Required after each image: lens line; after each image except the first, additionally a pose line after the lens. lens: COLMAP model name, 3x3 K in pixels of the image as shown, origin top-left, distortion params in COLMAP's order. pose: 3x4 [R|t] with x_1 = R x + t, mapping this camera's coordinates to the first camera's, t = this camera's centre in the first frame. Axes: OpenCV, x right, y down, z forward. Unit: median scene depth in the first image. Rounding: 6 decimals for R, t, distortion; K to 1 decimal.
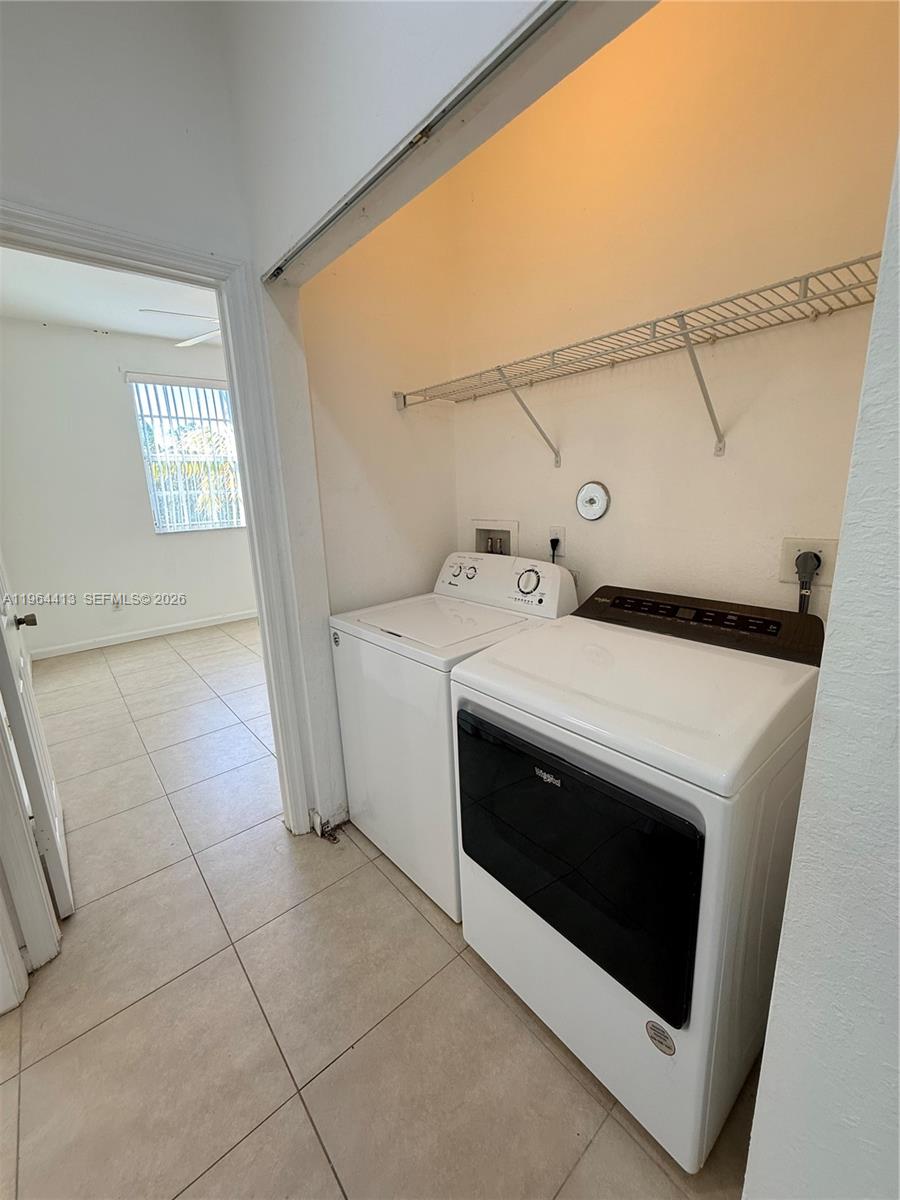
lens RADIAL K [[477.4, 0, 447.5], [0, 477.4, 596.6], [0, 0, 1]] dist [0.000077, -0.000069]
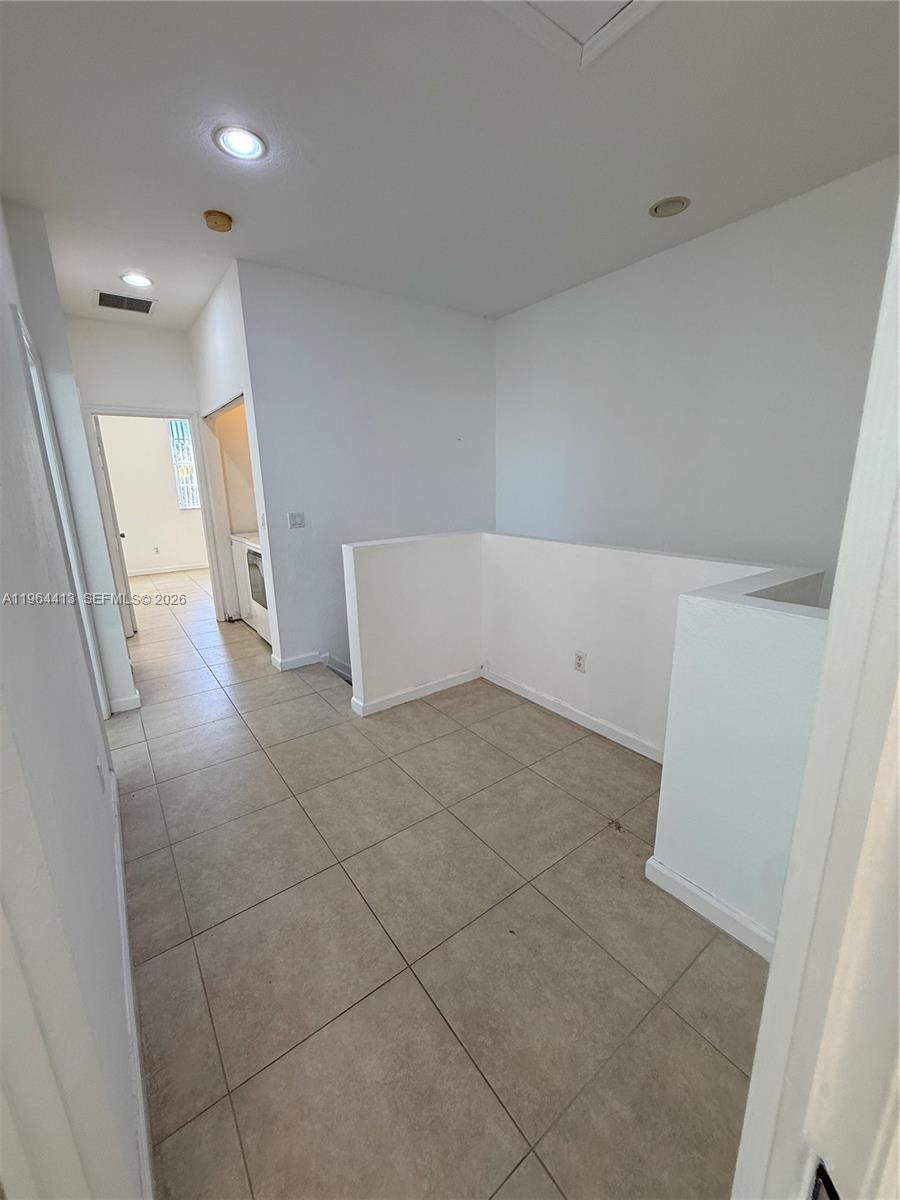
lens RADIAL K [[477.4, 0, 447.5], [0, 477.4, 596.6], [0, 0, 1]] dist [0.000077, -0.000069]
pose [[0.997371, 0.033600, -0.064204, 1.513022], [-0.032639, 0.999340, 0.015953, 0.401855], [0.064698, -0.013815, 0.997809, -2.097682]]
